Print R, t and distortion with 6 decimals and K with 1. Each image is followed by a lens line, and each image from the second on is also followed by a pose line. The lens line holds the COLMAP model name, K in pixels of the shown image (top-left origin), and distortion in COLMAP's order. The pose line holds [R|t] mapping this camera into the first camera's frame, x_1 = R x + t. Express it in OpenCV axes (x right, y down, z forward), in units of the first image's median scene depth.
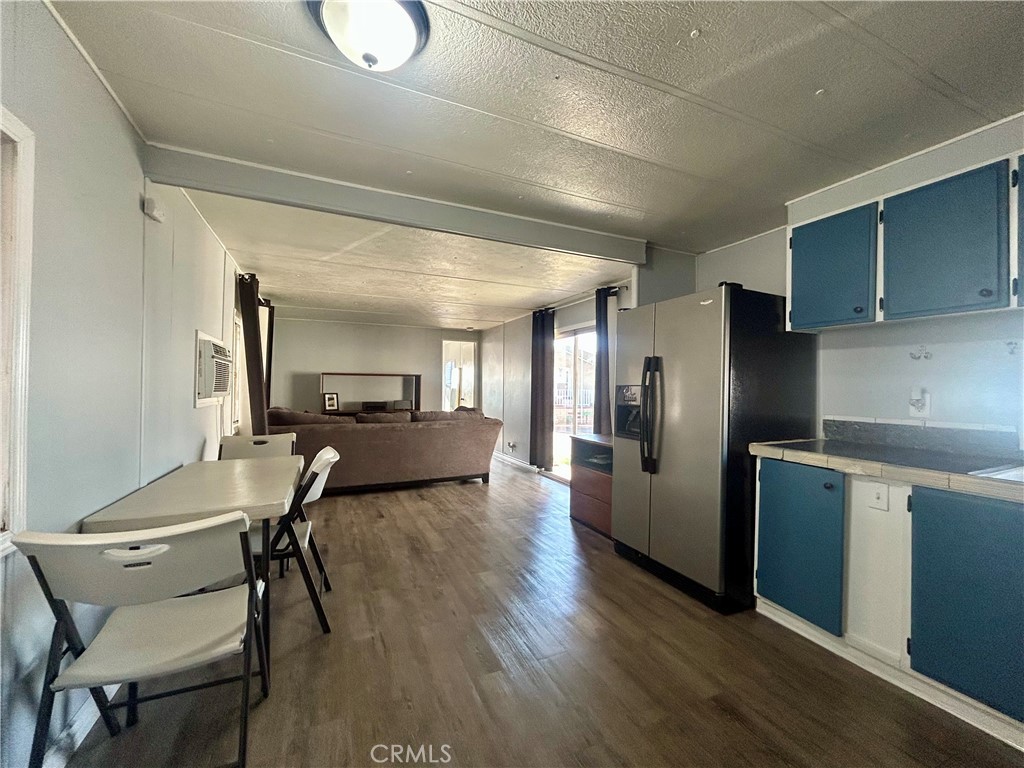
lens RADIAL K [[415.7, 0, 512.0], [0, 415.7, 384.0], [0, 0, 1]] dist [-0.003786, -0.000484]
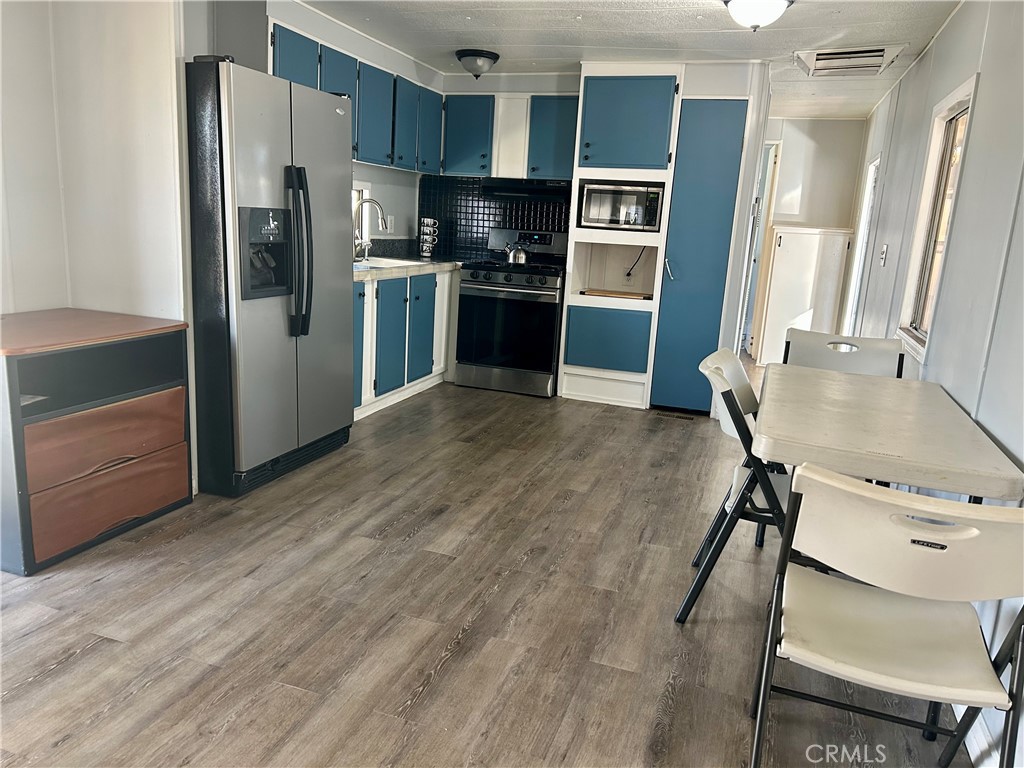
lens RADIAL K [[777.7, 0, 512.0], [0, 777.7, 384.0], [0, 0, 1]] dist [0.064794, -0.083298]
pose [[-0.732123, -0.196320, 0.652268, -0.822690], [-0.071586, 0.974440, 0.212938, -0.017292], [-0.677400, 0.109204, -0.727464, 1.720574]]
